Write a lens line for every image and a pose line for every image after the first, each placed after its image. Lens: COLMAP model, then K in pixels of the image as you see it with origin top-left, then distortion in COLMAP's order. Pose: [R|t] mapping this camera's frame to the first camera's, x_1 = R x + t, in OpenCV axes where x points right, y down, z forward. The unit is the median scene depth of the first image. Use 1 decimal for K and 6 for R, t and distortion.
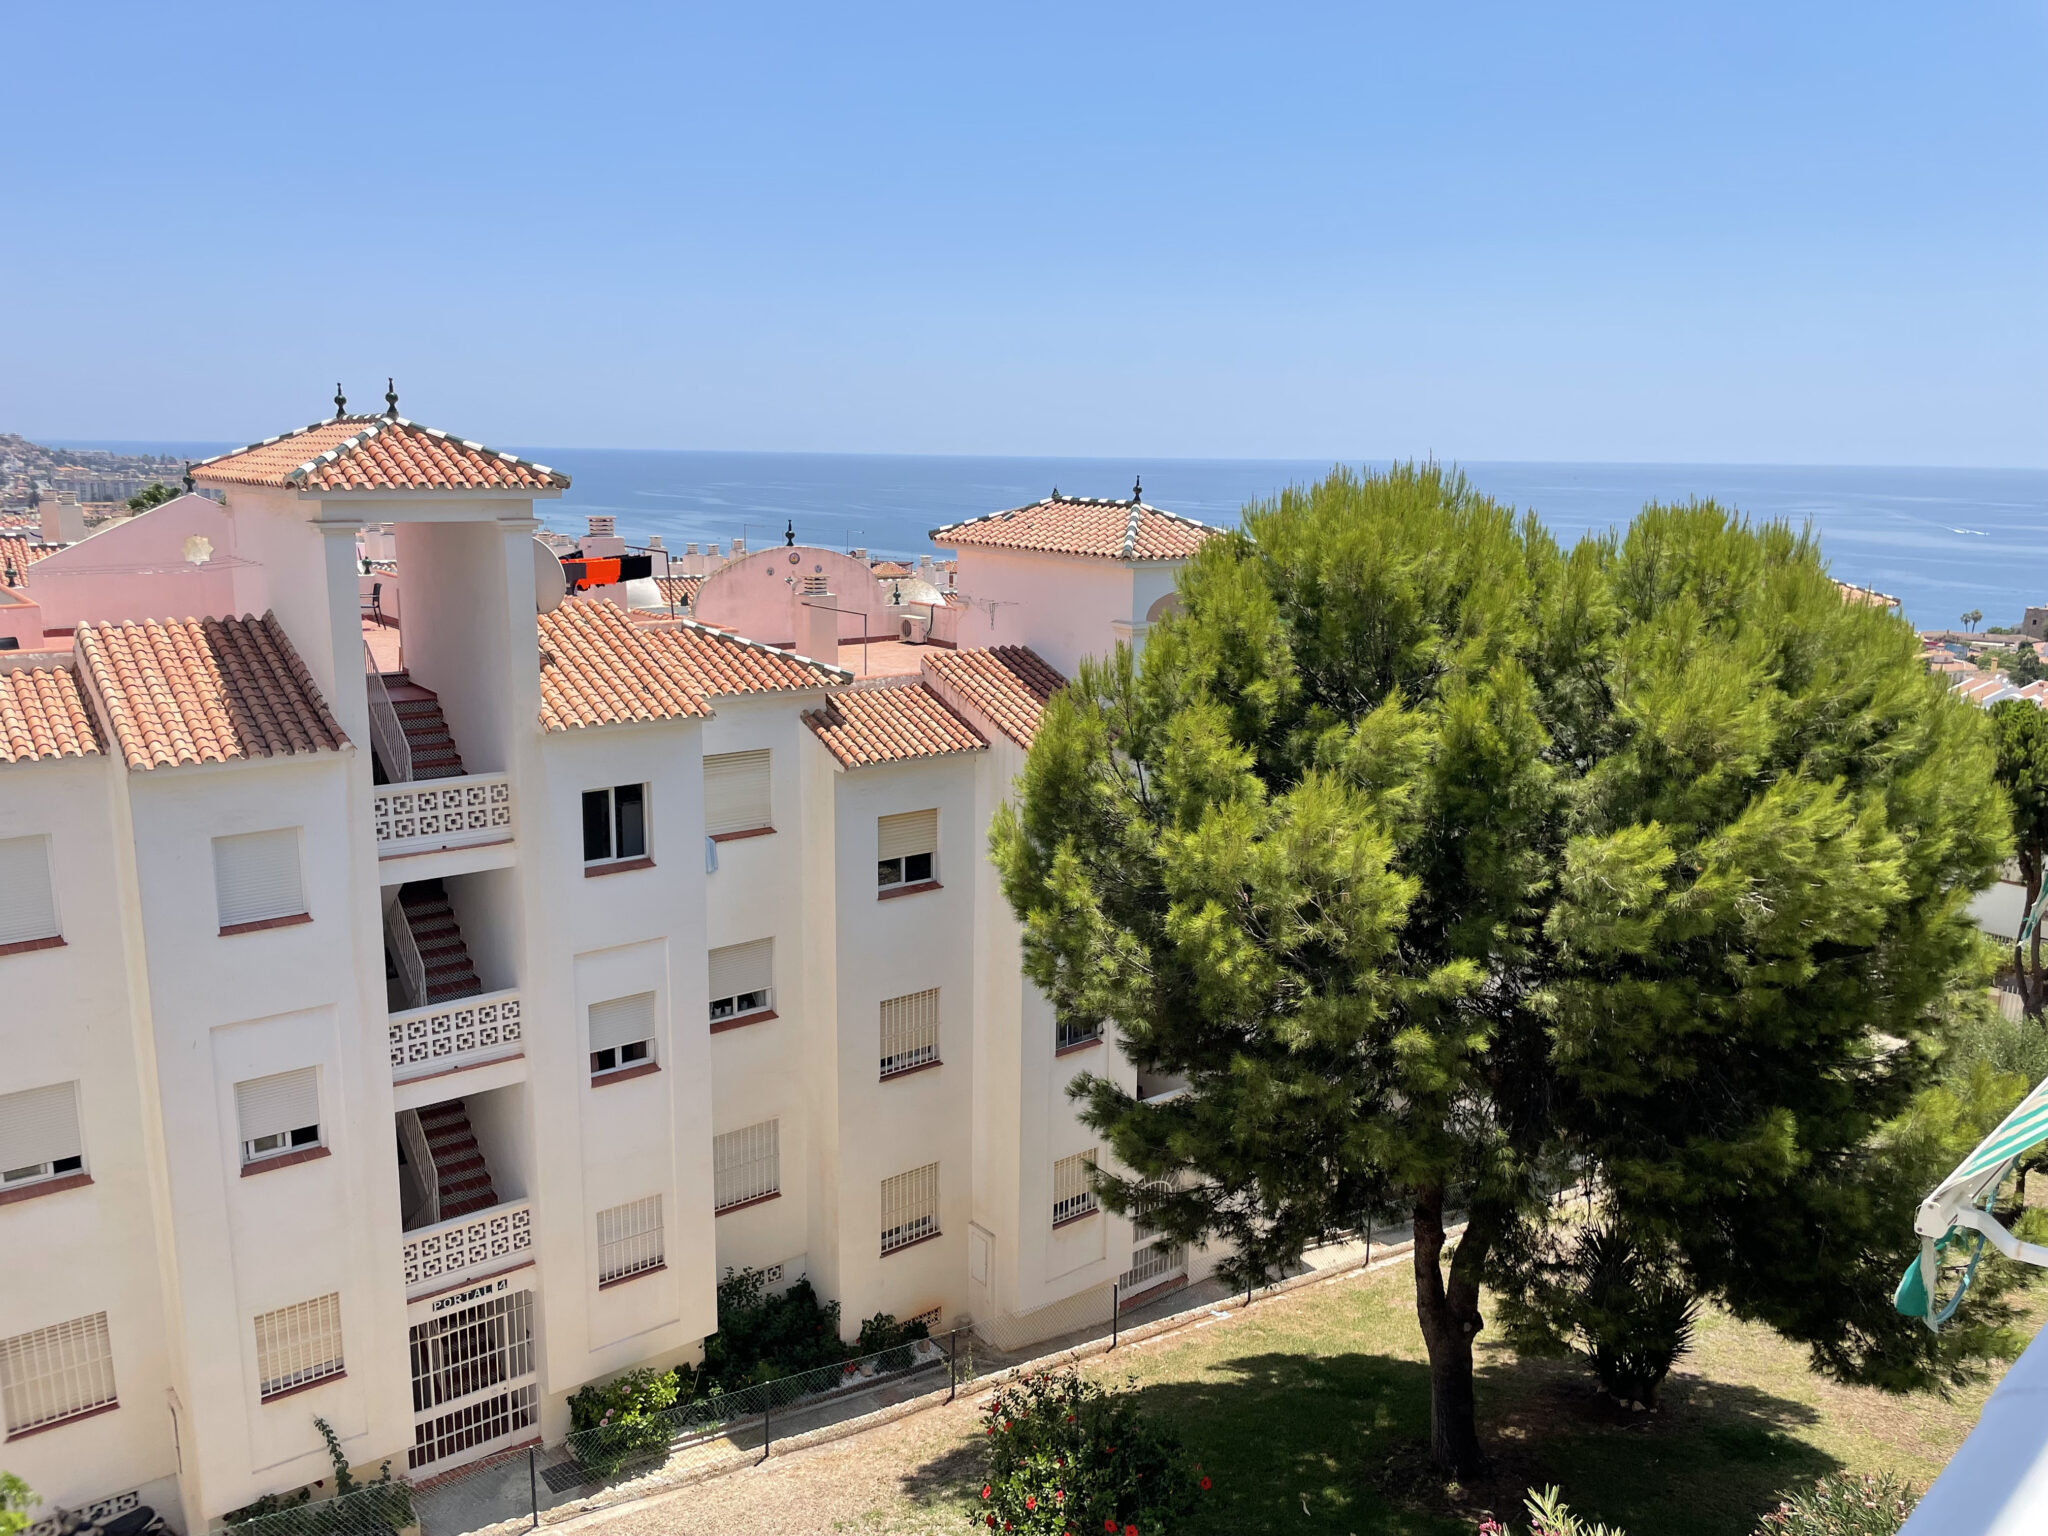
lens RADIAL K [[1551.6, 0, 1024.0], [0, 1551.6, 768.0], [0, 0, 1]] dist [0.160580, -0.272495]
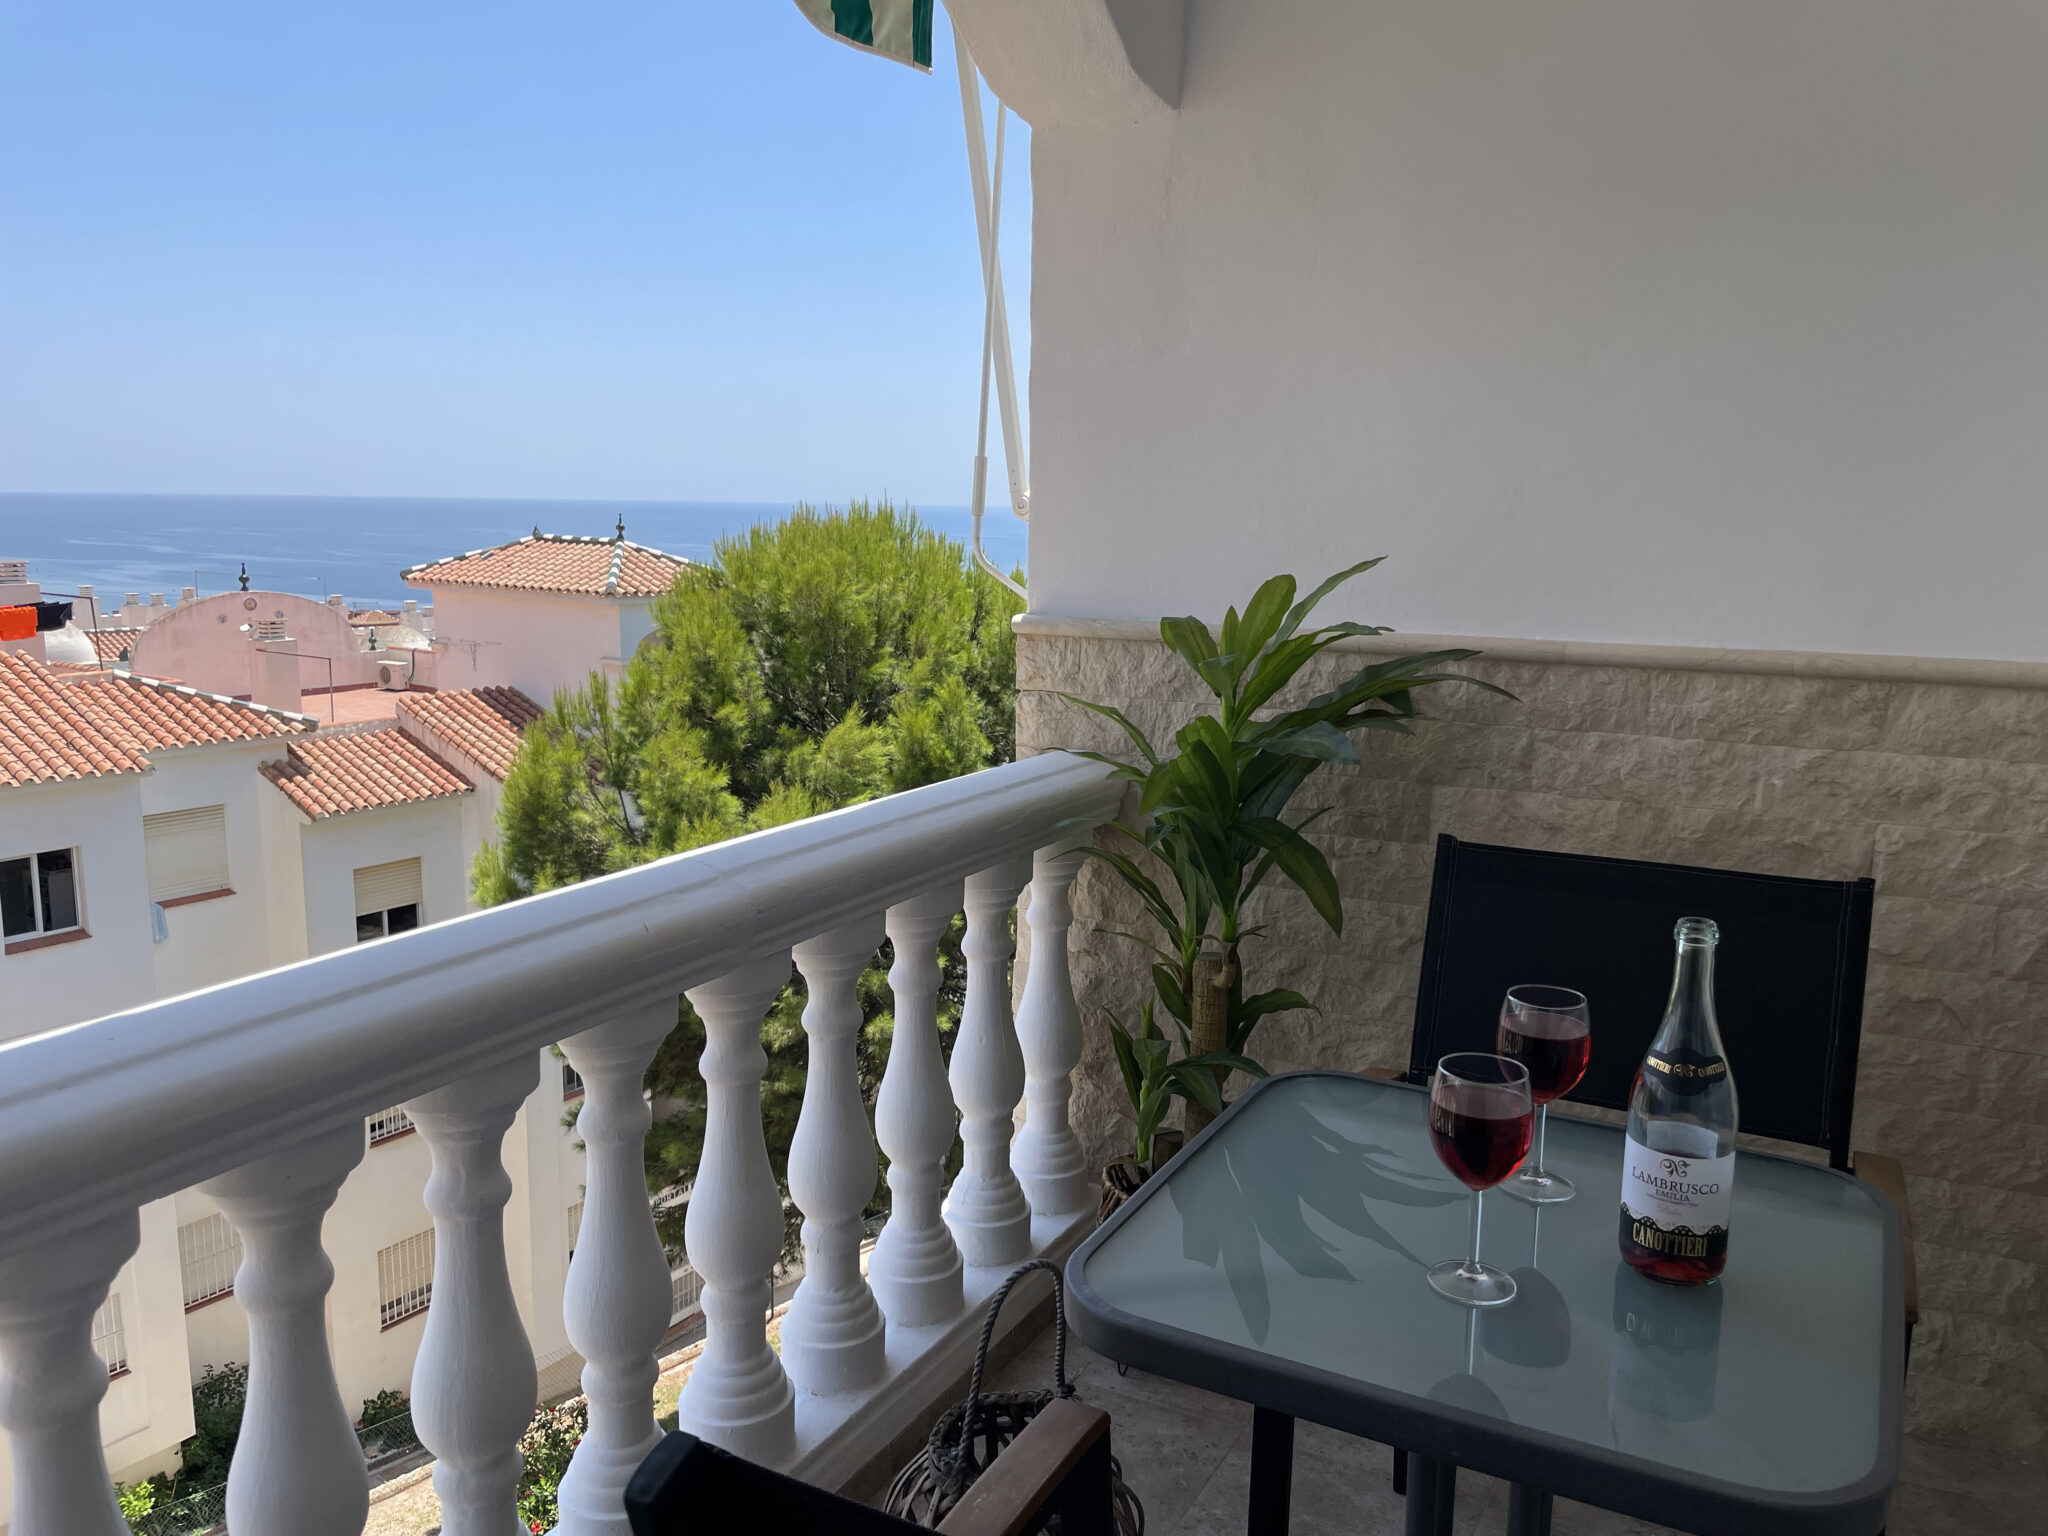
lens RADIAL K [[1562.4, 0, 1017.6], [0, 1562.4, 760.8], [0, 0, 1]] dist [0.074610, -0.105177]
pose [[0.955796, -0.049938, 0.289758, 0.020879], [0.059189, 0.997976, -0.023245, 0.013594], [-0.288011, 0.039367, 0.956818, -0.050571]]
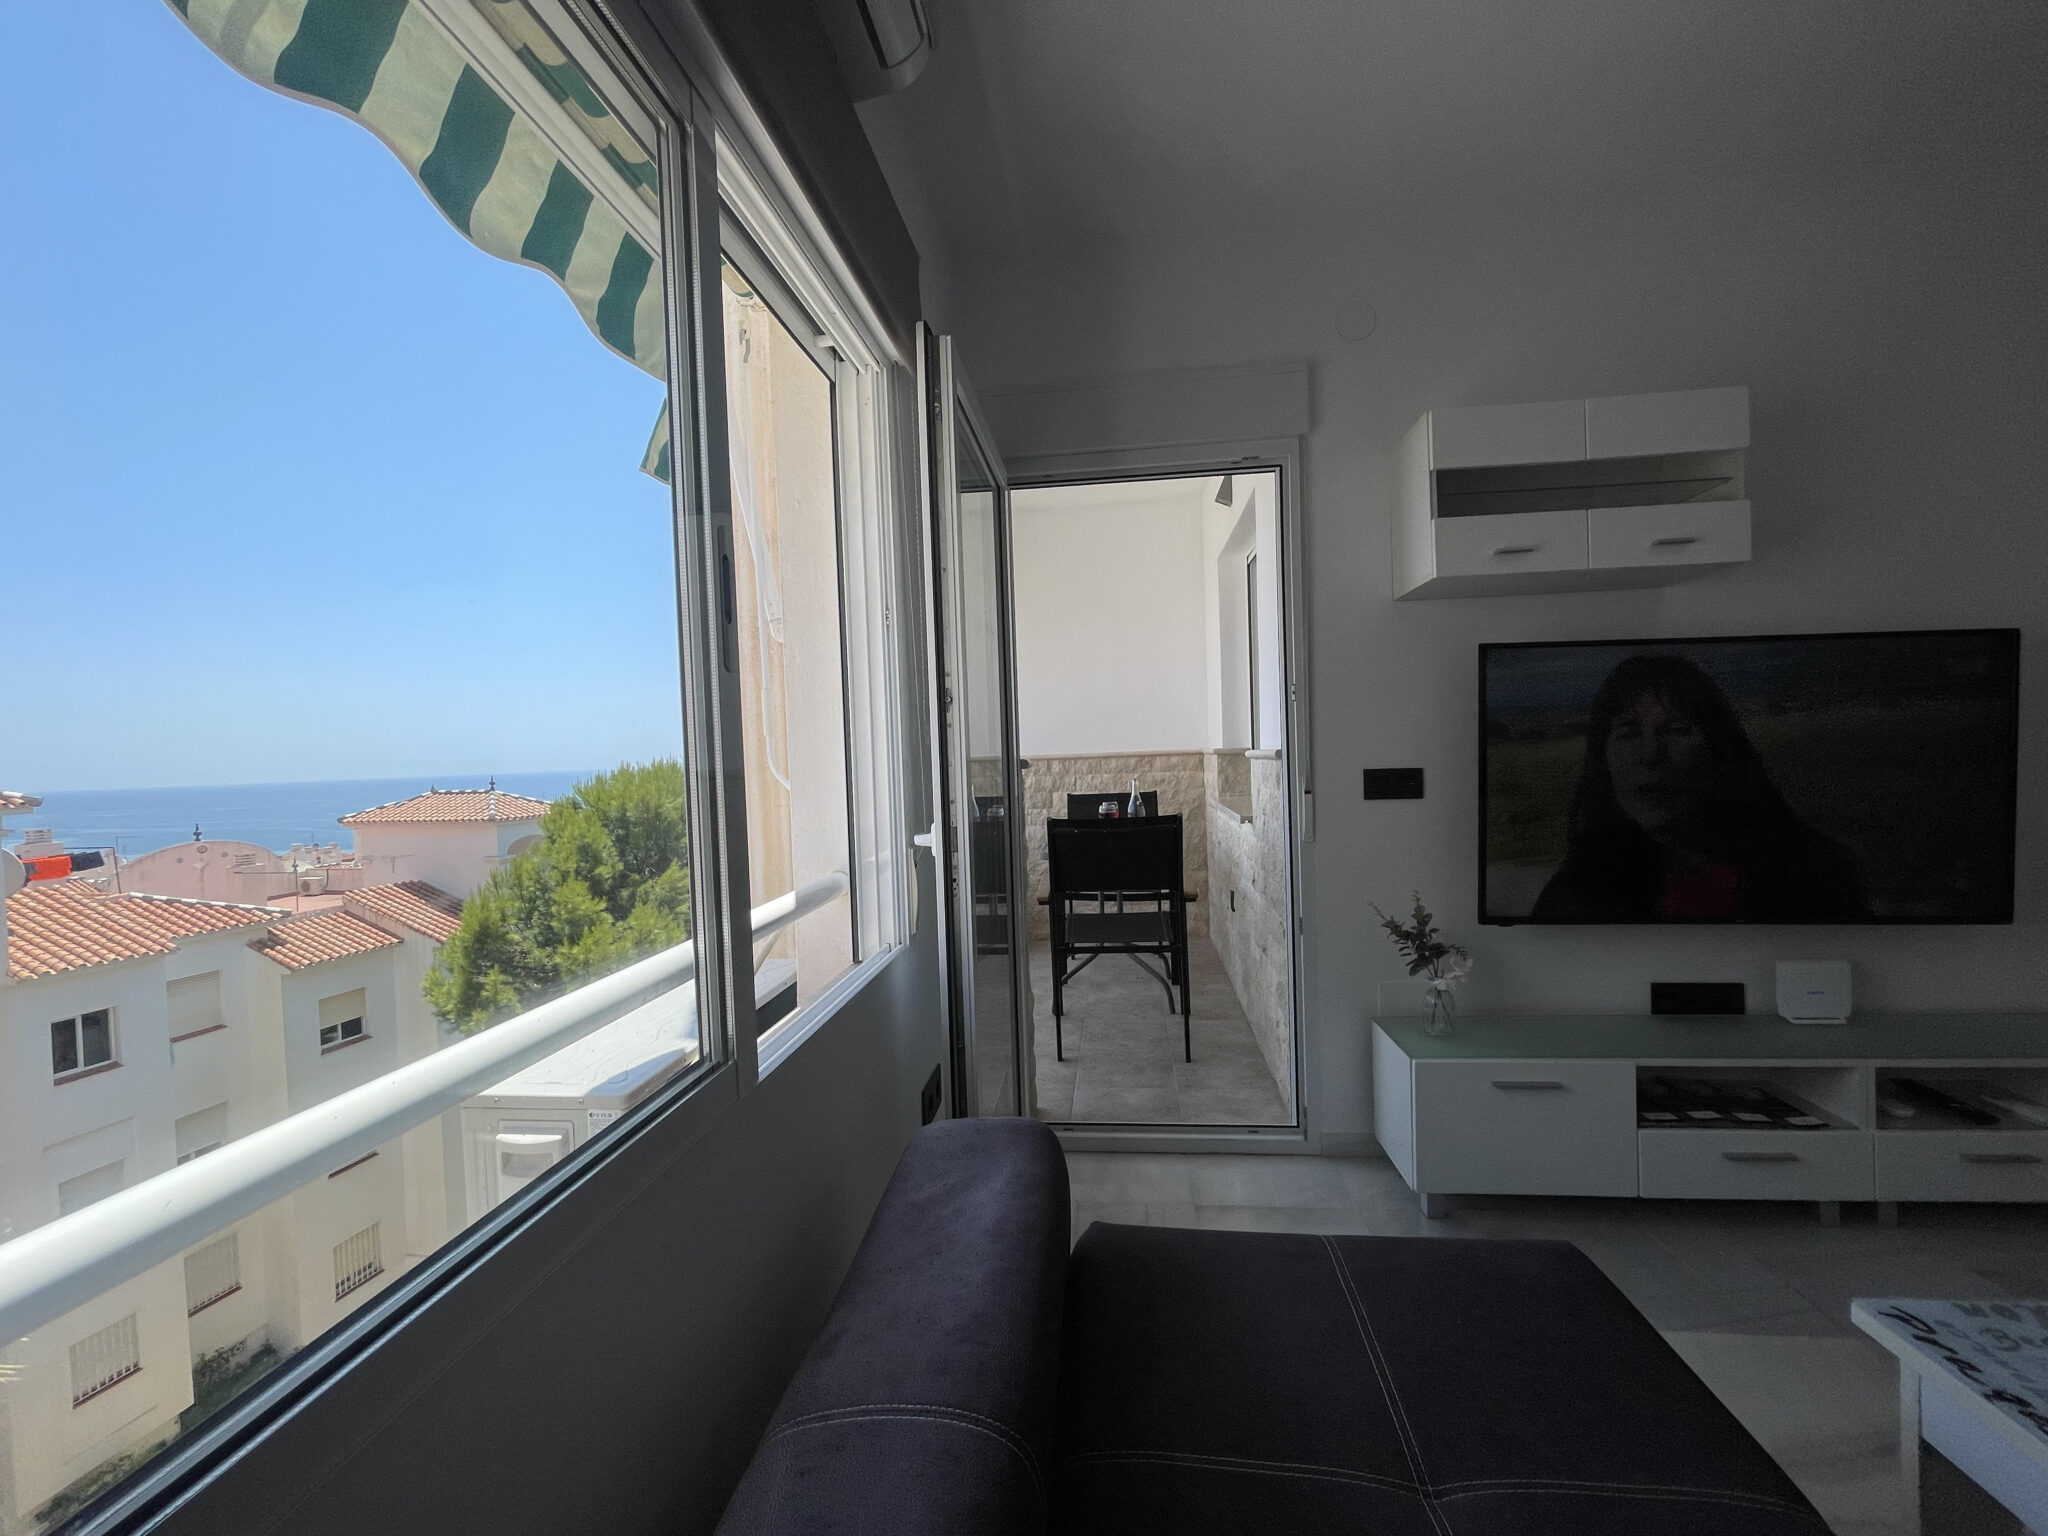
lens RADIAL K [[826.4, 0, 1032.6], [0, 826.4, 766.0], [0, 0, 1]] dist [-0.002185, -0.000580]
pose [[0.765809, -0.052820, 0.640895, -0.073117], [0.173714, 0.976562, -0.127087, 0.036631], [-0.619161, 0.208656, 0.757035, -0.126092]]
